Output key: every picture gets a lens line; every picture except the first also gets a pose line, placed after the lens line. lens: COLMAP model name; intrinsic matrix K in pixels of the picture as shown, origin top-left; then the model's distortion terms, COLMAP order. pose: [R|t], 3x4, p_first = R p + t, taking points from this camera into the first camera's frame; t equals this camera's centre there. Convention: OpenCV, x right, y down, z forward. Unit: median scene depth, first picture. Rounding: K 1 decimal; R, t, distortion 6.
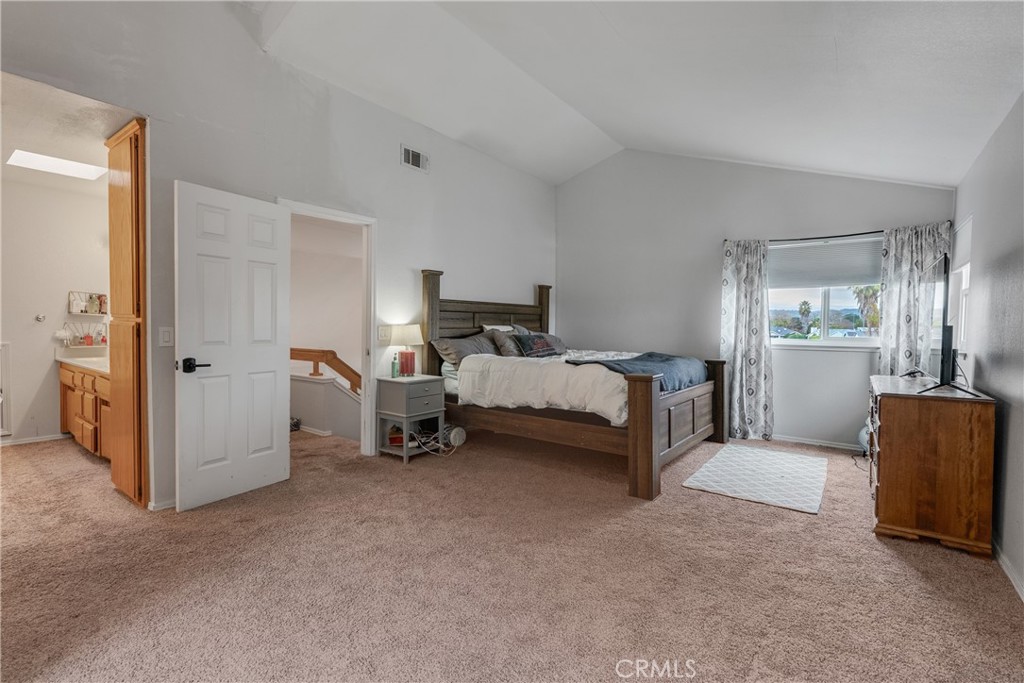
lens RADIAL K [[475.1, 0, 508.9], [0, 475.1, 338.0], [0, 0, 1]] dist [-0.008202, 0.001805]
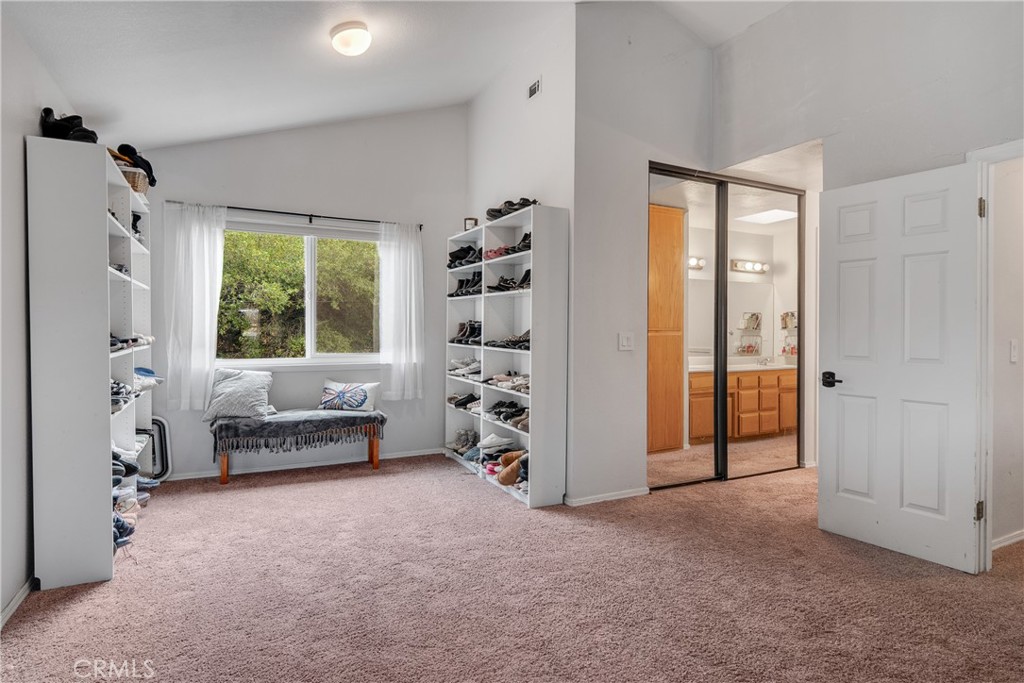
lens RADIAL K [[555.2, 0, 511.0], [0, 555.2, 337.4], [0, 0, 1]] dist [0.002608, 0.000254]
pose [[-0.441846, -0.003531, -0.897084, 0.614042], [-0.036720, 0.999225, 0.014152, -0.019626], [0.896339, 0.039194, -0.441633, 0.914350]]
